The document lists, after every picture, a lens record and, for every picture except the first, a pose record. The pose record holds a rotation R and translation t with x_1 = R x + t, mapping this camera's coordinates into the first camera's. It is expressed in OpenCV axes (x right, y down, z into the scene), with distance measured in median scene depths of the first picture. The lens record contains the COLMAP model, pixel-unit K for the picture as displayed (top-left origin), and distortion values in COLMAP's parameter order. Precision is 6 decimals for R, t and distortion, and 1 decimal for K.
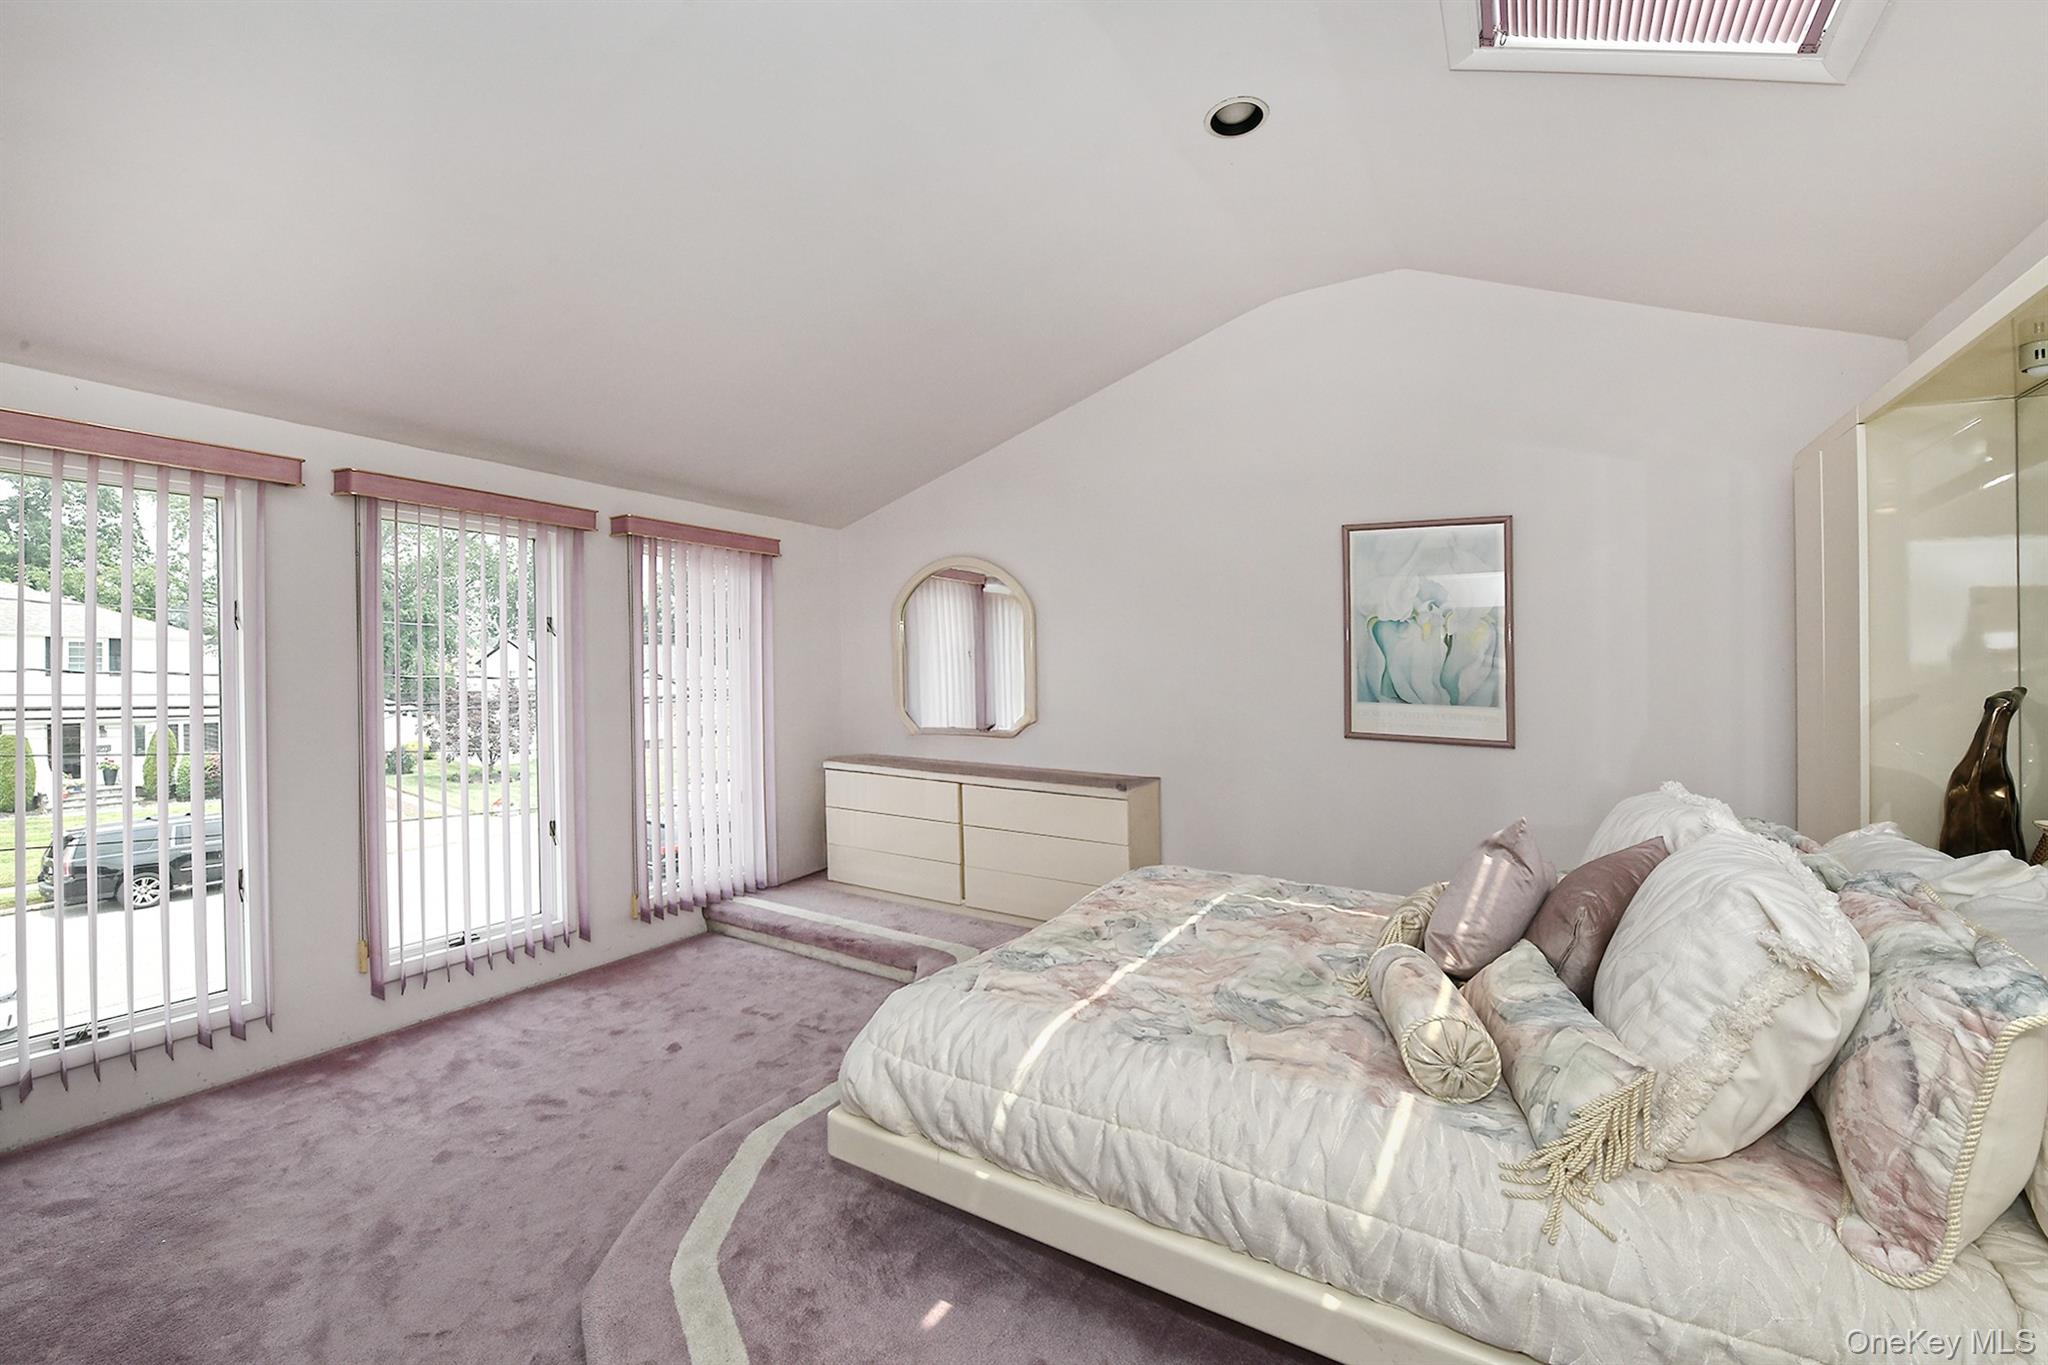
lens RADIAL K [[866.4, 0, 1031.7], [0, 866.4, 670.0], [0, 0, 1]] dist [0.002513, 0.000301]
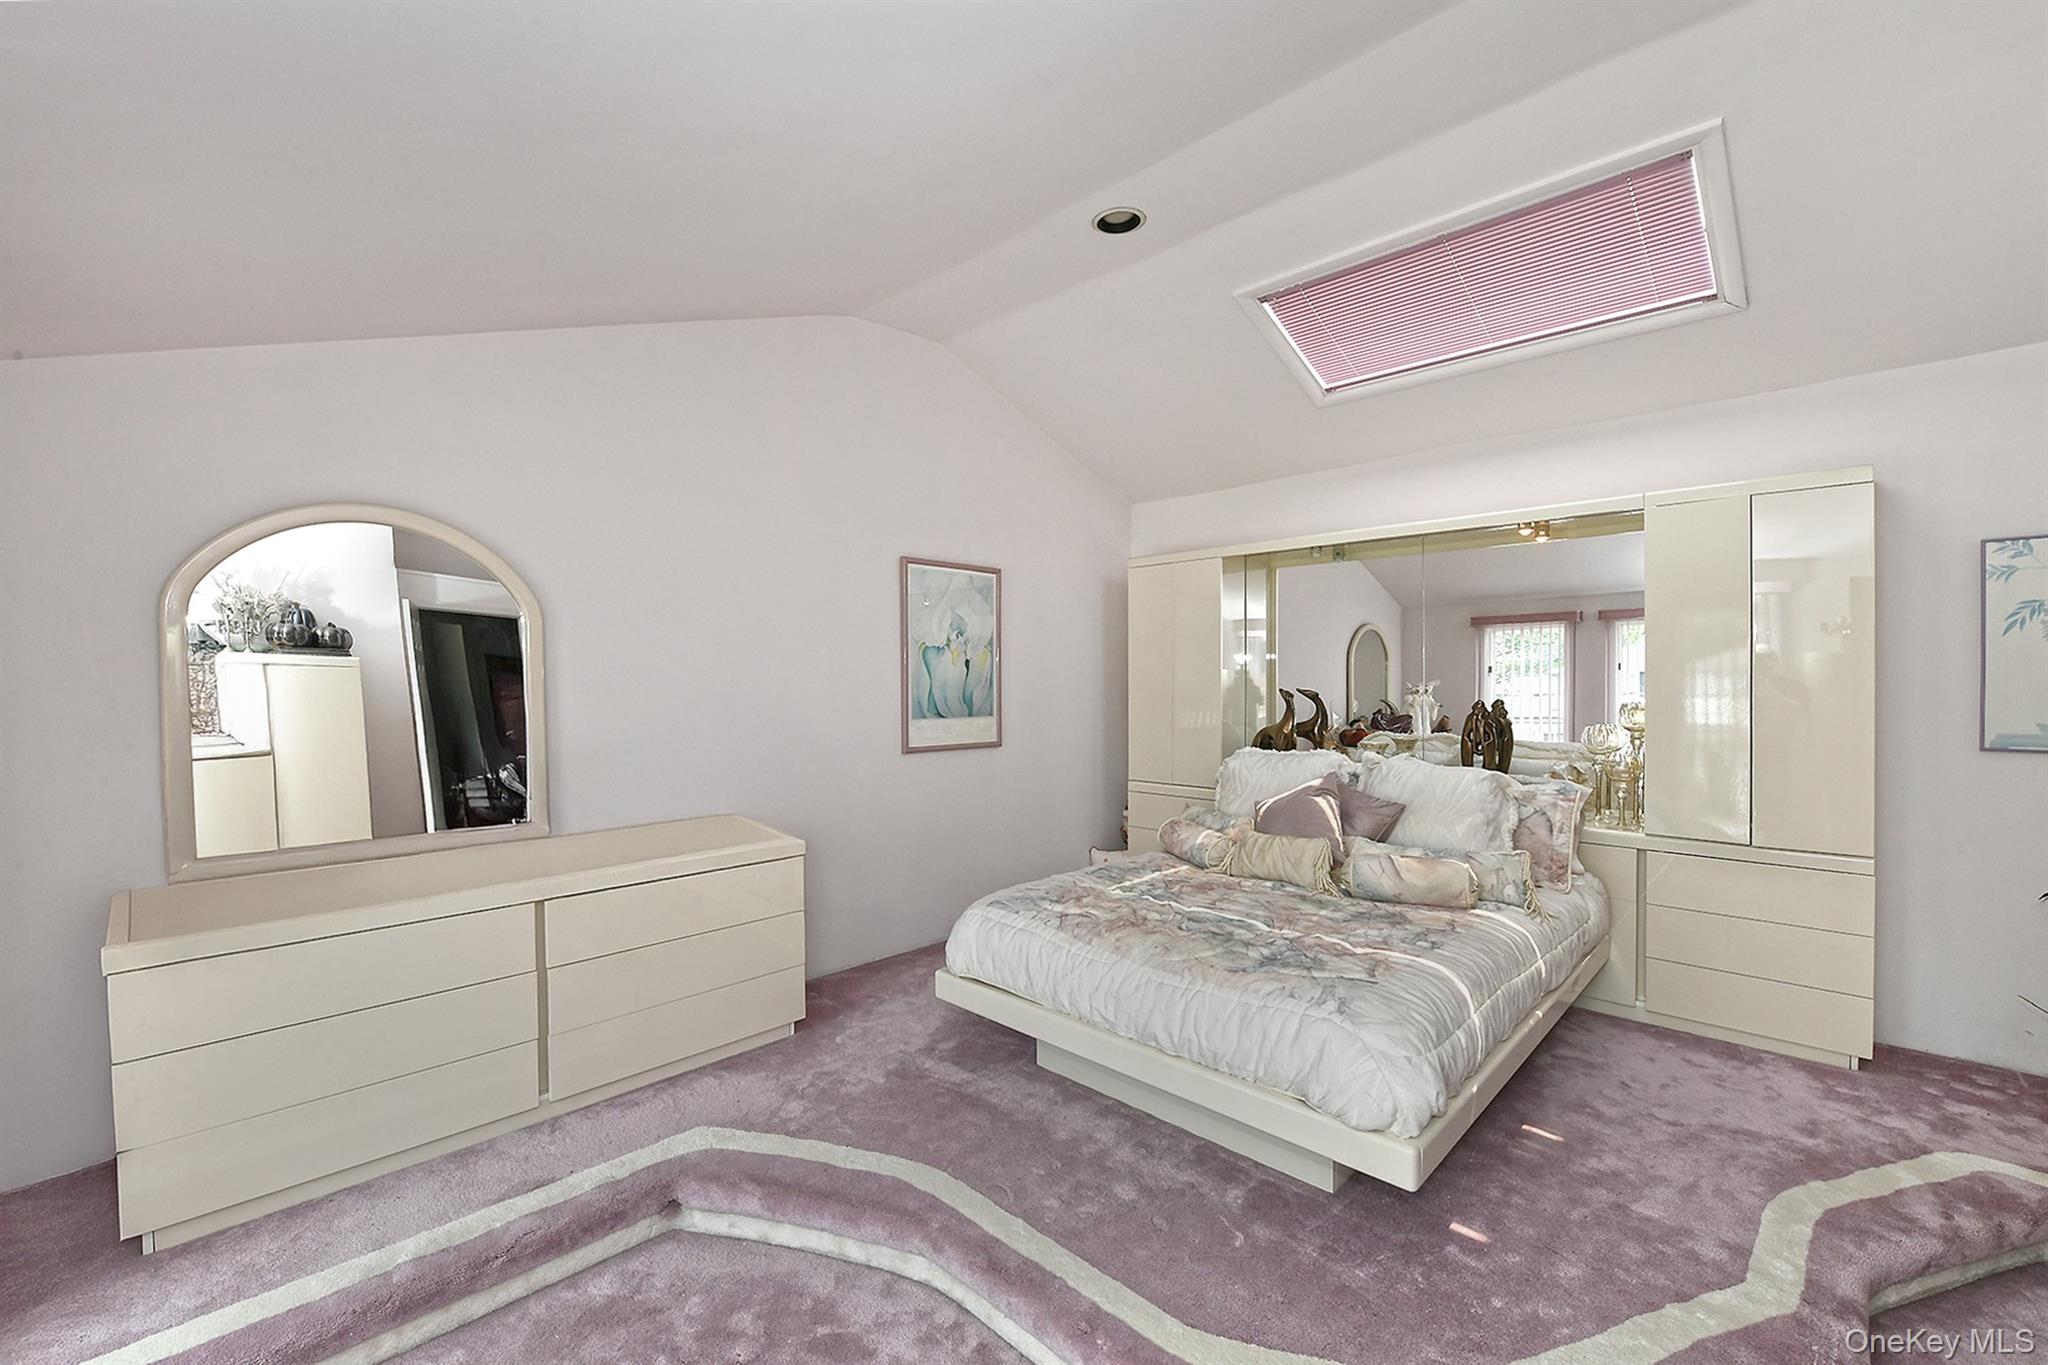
lens RADIAL K [[866.4, 0, 1032.1], [0, 866.4, 681.2], [0, 0, 1]] dist [0.002513, 0.000301]
pose [[0.233014, -0.018907, 0.972290, -0.669718], [0.020639, 0.999682, 0.014493, -0.025243], [-0.972254, 0.016690, 0.233330, 0.613584]]
